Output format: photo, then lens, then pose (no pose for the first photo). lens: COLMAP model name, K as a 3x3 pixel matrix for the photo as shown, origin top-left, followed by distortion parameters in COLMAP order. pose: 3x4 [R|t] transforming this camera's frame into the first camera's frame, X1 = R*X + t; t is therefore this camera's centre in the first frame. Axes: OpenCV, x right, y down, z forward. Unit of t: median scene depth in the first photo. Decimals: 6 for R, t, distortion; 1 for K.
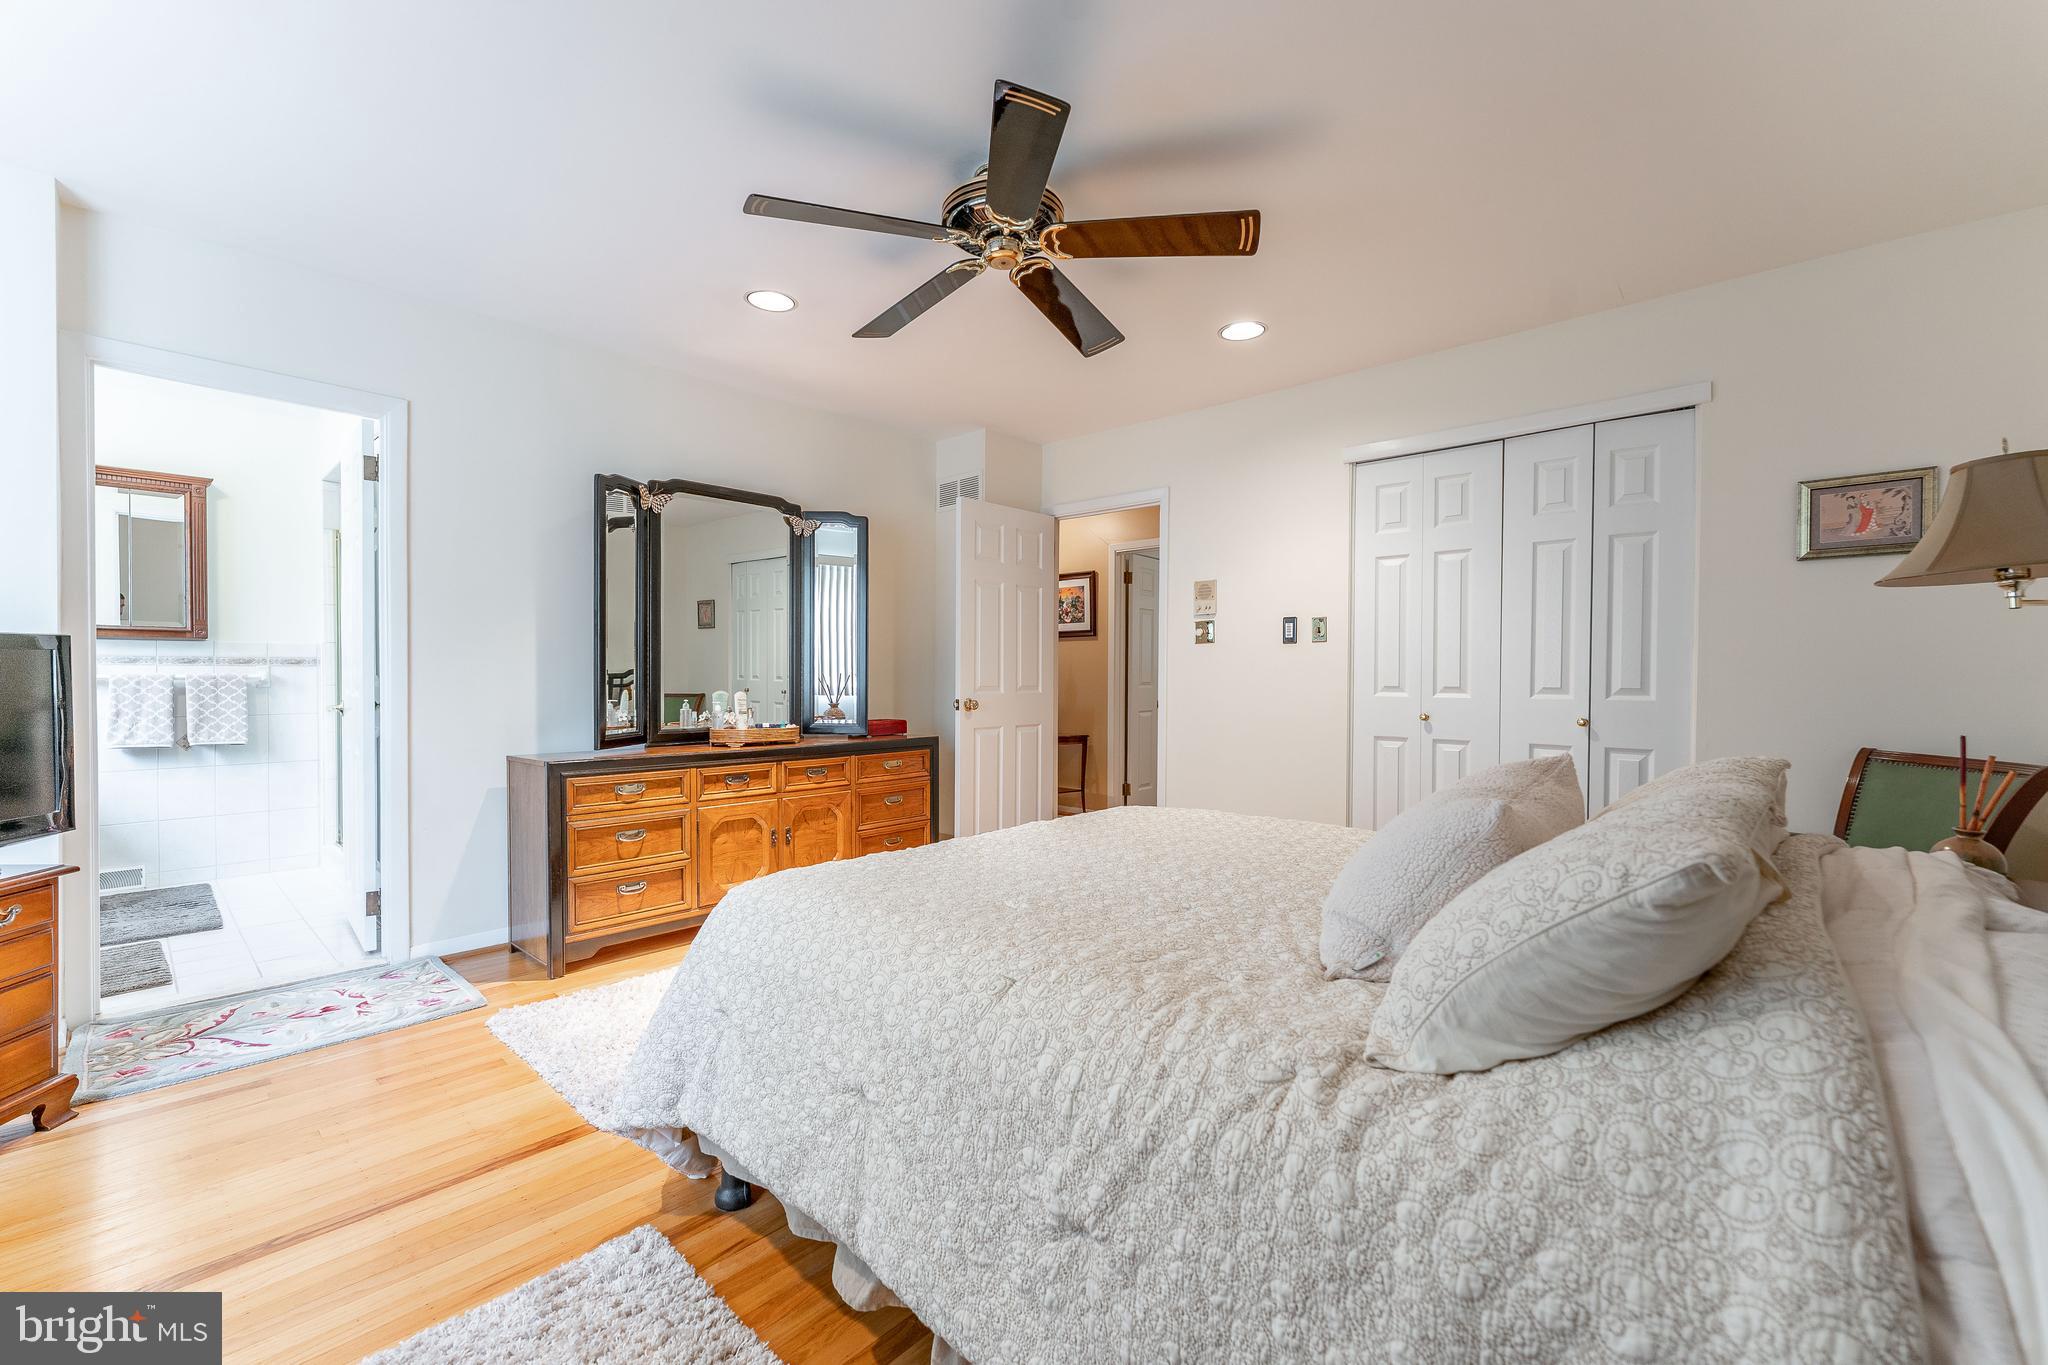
lens RADIAL K [[827.3, 0, 1012.3], [0, 827.3, 681.8], [0, 0, 1]] dist [-0.002280, 0.000063]
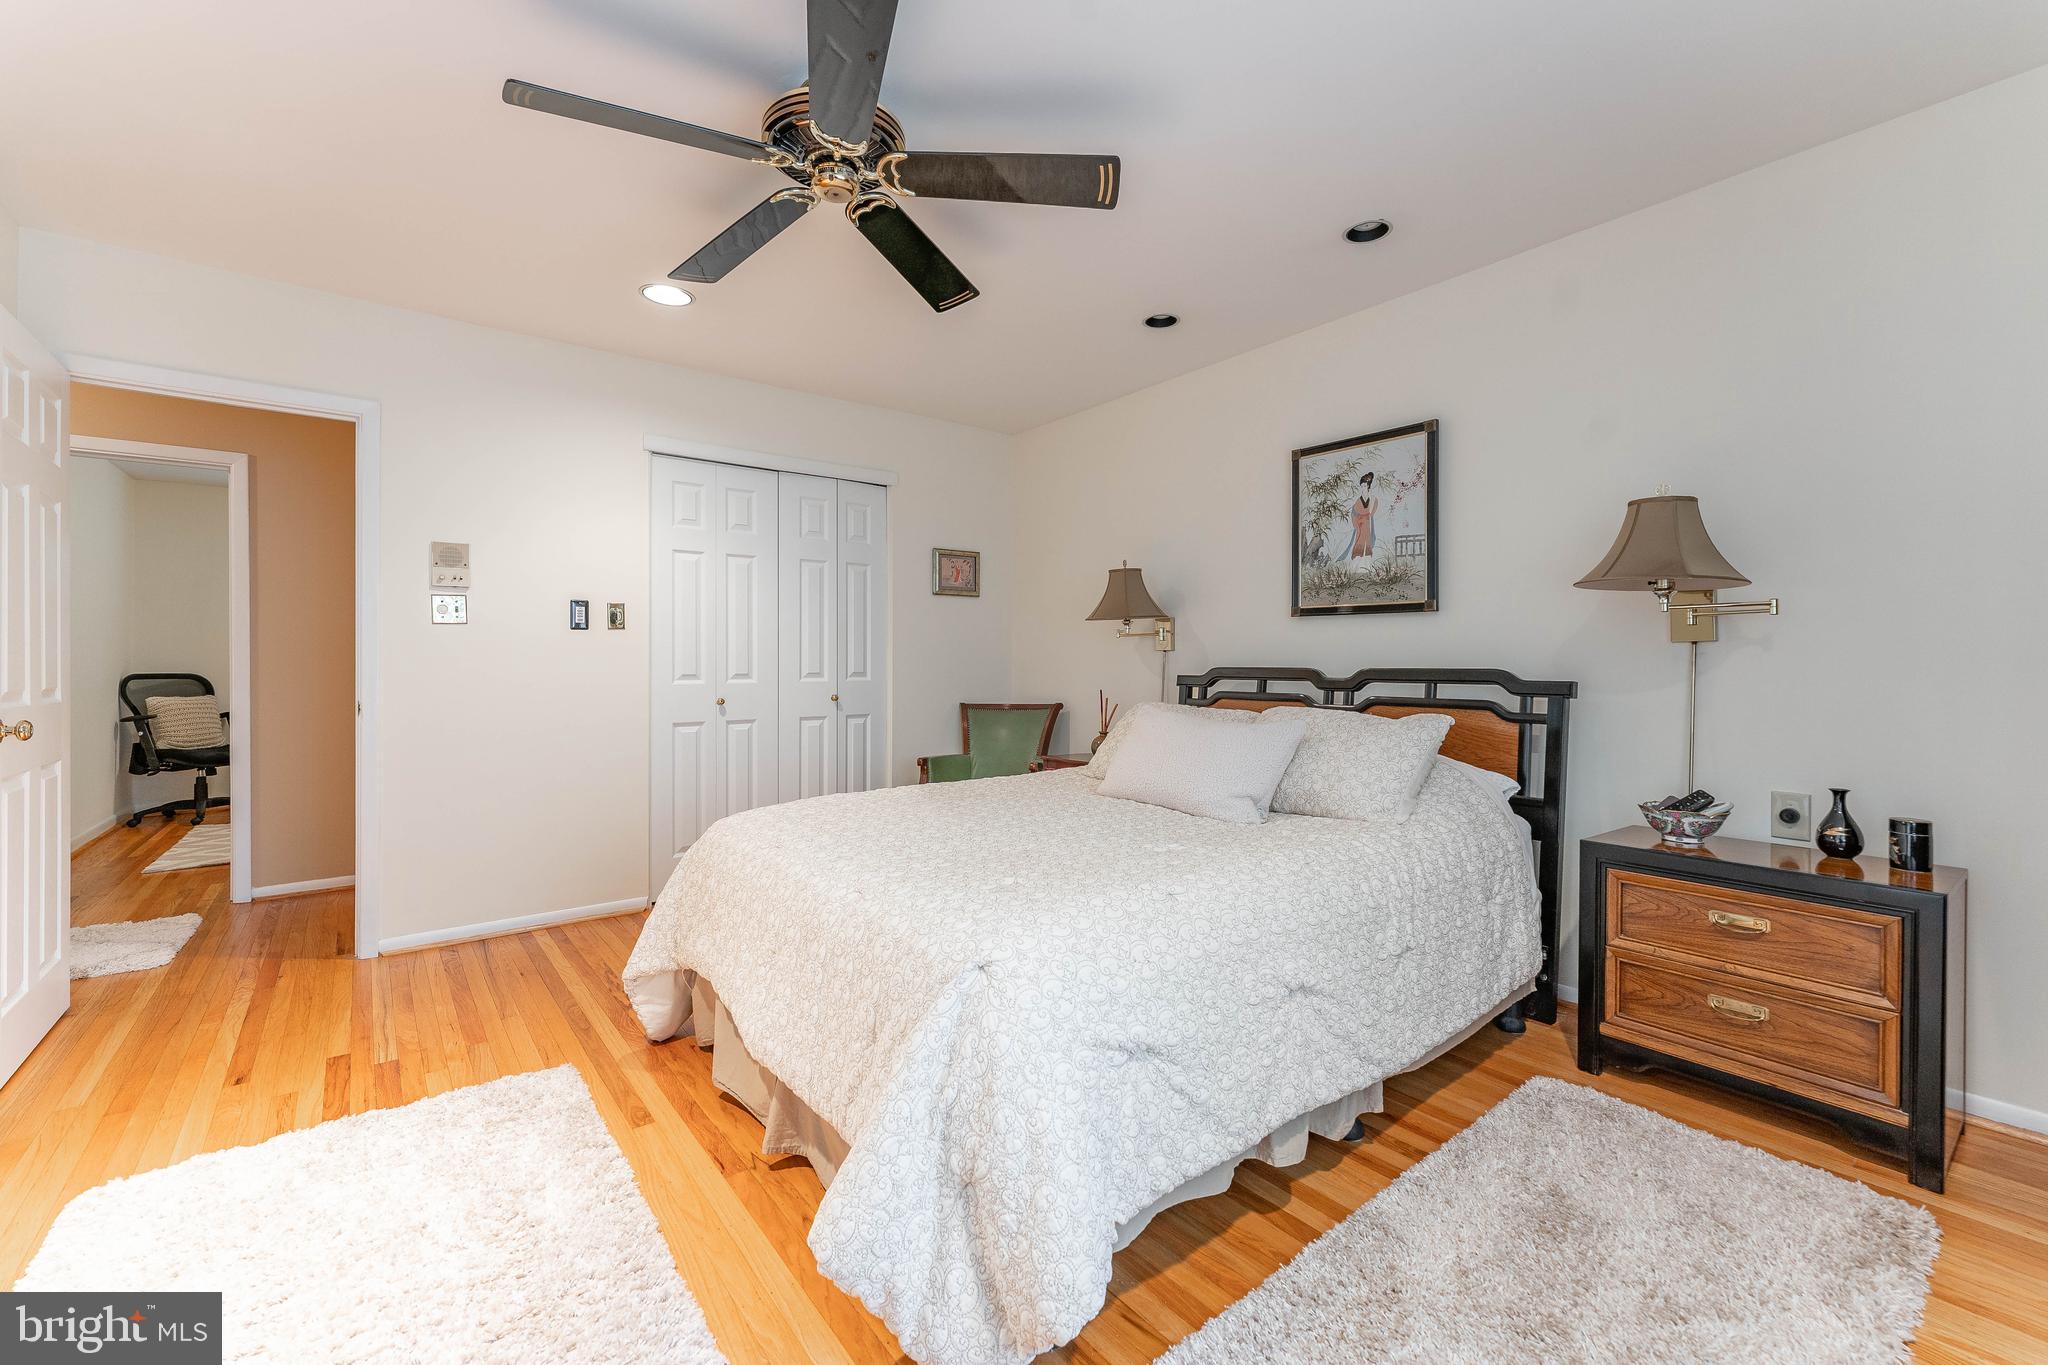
lens RADIAL K [[827.3, 0, 1034.7], [0, 827.3, 673.4], [0, 0, 1]] dist [-0.002280, 0.000063]
pose [[0.140205, -0.015955, 0.989994, -0.584084], [0.015017, 0.999789, 0.013986, -0.004952], [-0.990009, 0.012906, 0.140415, 0.467991]]
